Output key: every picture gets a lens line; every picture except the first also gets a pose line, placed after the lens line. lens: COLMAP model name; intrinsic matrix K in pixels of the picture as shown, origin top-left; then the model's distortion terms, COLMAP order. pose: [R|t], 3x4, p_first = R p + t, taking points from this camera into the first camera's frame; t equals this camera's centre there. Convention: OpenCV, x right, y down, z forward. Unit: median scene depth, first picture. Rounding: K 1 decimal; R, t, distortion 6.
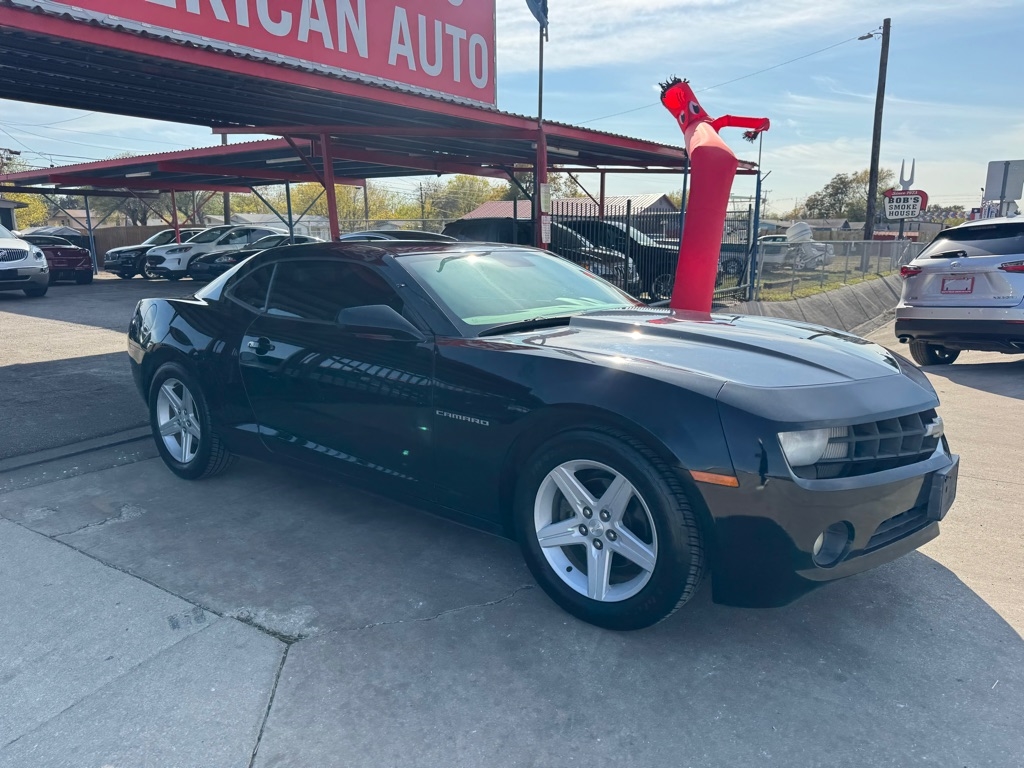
lens RADIAL K [[719.5, 0, 521.3], [0, 719.5, 391.1], [0, 0, 1]] dist [0.045435, -0.051182]
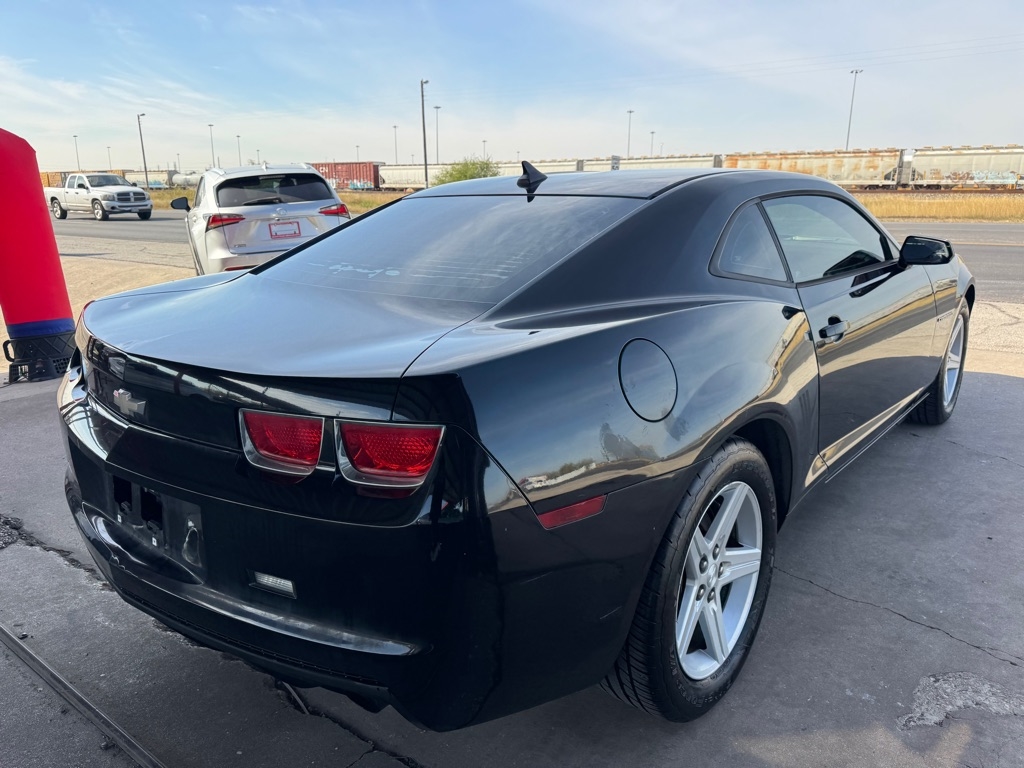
lens RADIAL K [[719.5, 0, 516.1], [0, 719.5, 390.1], [0, 0, 1]] dist [0.045435, -0.051182]
pose [[0.024923, -0.258058, 0.965808, -0.655257], [0.207679, 0.946367, 0.247505, -0.149806], [-0.977880, 0.194409, 0.077179, 0.809424]]
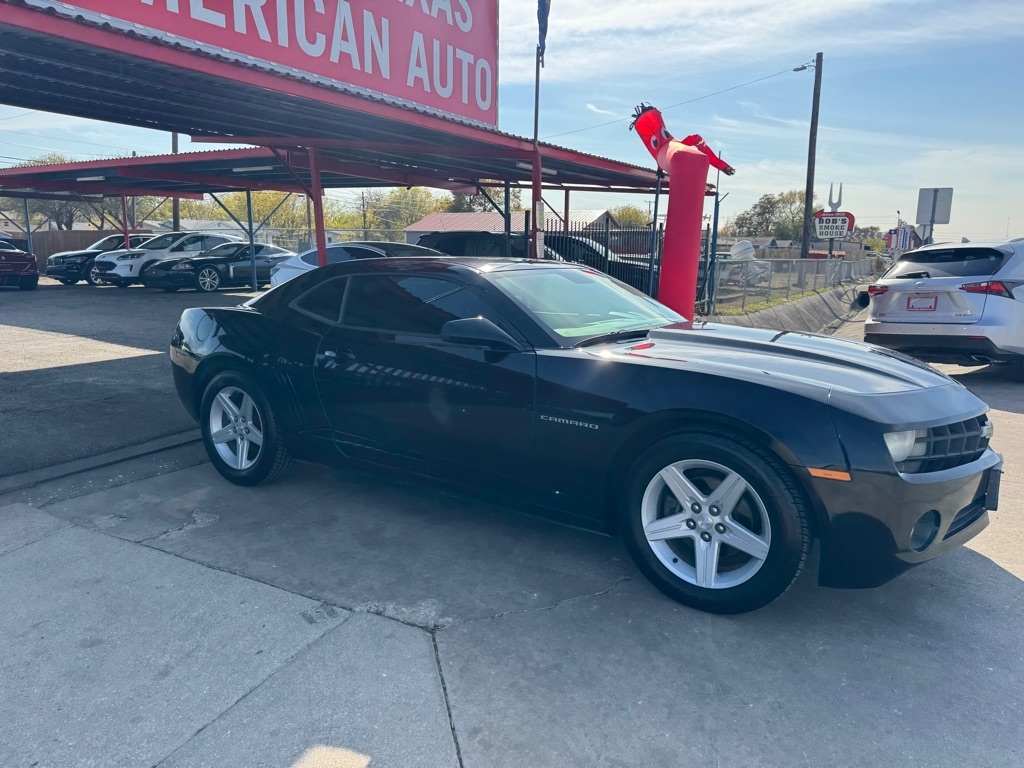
lens RADIAL K [[719.5, 0, 521.9], [0, 719.5, 377.2], [0, 0, 1]] dist [0.045435, -0.051182]
pose [[0.996108, 0.003233, 0.088078, -0.123079], [-0.000240, 0.999423, -0.033964, 0.002701], [-0.088137, 0.033811, 0.995534, -0.039224]]
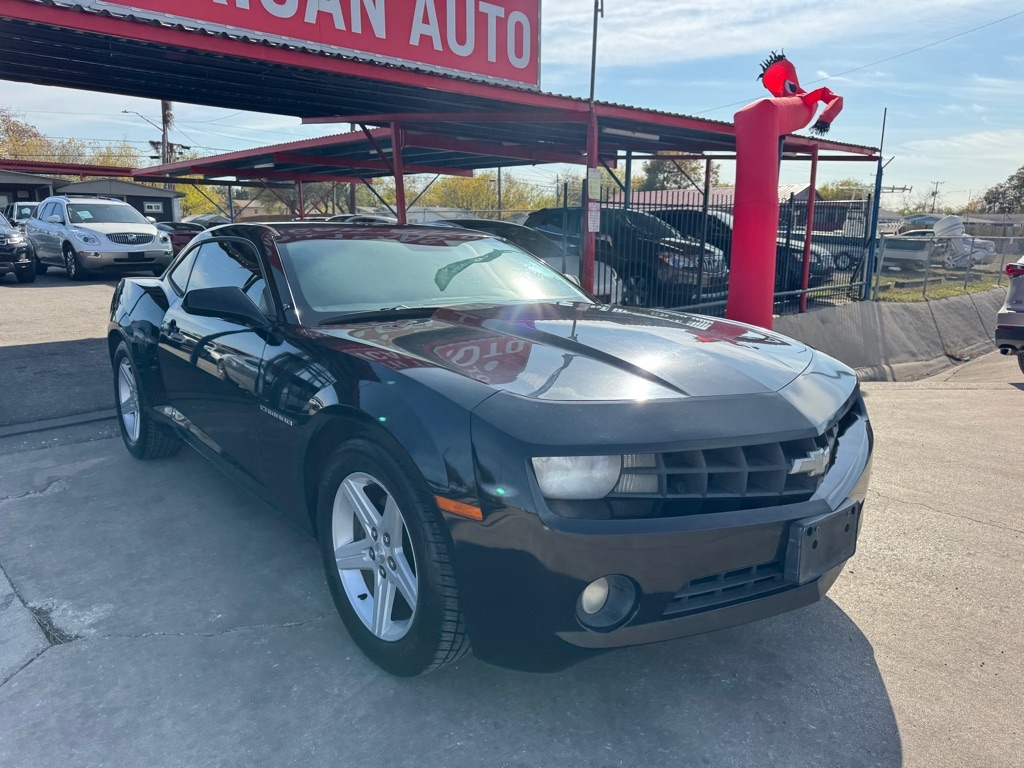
lens RADIAL K [[719.5, 0, 518.1], [0, 719.5, 387.9], [0, 0, 1]] dist [0.045435, -0.051182]
pose [[0.980733, 0.051871, -0.188343, 0.186893], [-0.050839, 0.998654, 0.010308, -0.010384], [0.188624, -0.000534, 0.982049, 0.083015]]
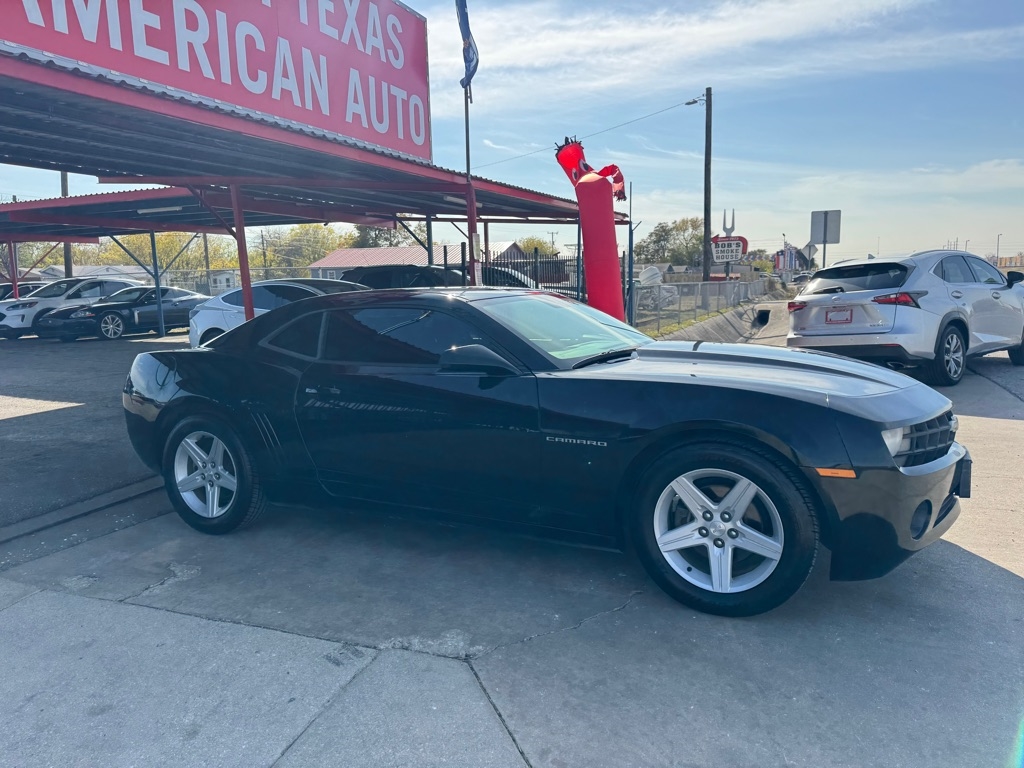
lens RADIAL K [[719.5, 0, 518.3], [0, 719.5, 378.2], [0, 0, 1]] dist [0.045435, -0.051182]
pose [[0.977648, -0.046662, 0.205004, -0.193558], [0.062621, 0.995433, -0.072058, 0.006387], [-0.200705, 0.083285, 0.976105, -0.037150]]
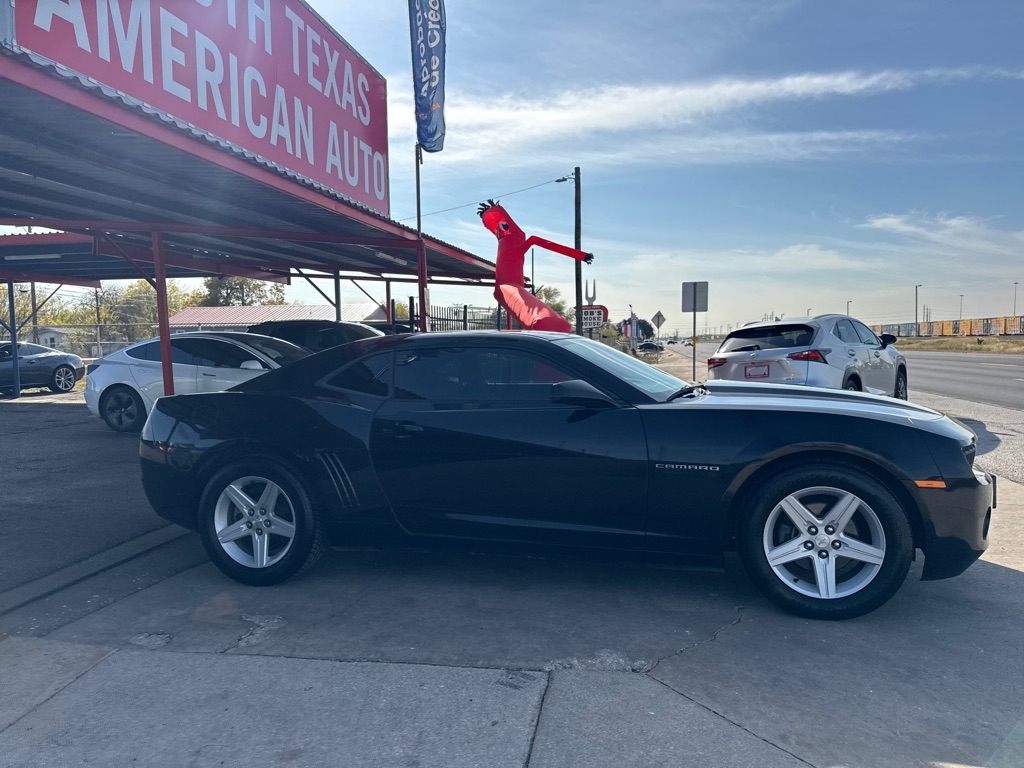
lens RADIAL K [[719.5, 0, 518.7], [0, 719.5, 387.7], [0, 0, 1]] dist [0.045435, -0.051182]
pose [[0.915375, -0.030993, 0.401408, -0.402971], [0.091567, 0.986930, -0.132606, 0.019120], [-0.392052, 0.158140, 0.906249, -0.000270]]
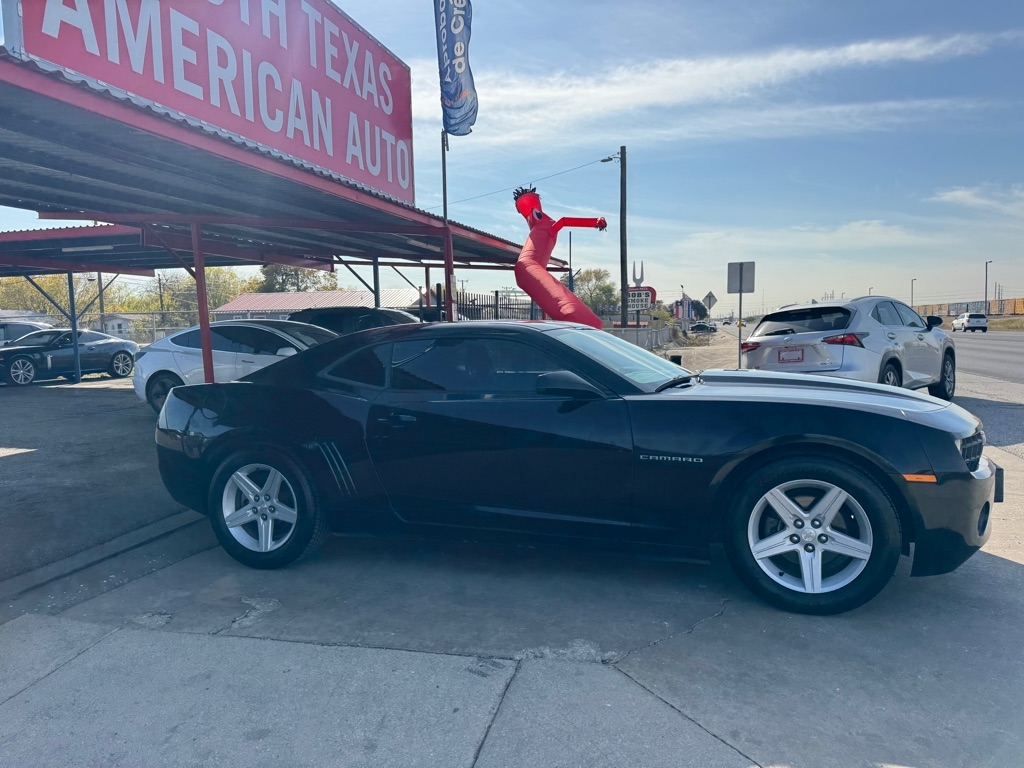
lens RADIAL K [[719.5, 0, 518.5], [0, 719.5, 385.8], [0, 0, 1]] dist [0.045435, -0.051182]
pose [[0.941850, -0.041230, 0.333495, -0.351714], [0.084807, 0.989483, -0.117181, 0.017097], [-0.325156, 0.138650, 0.935441, -0.025590]]
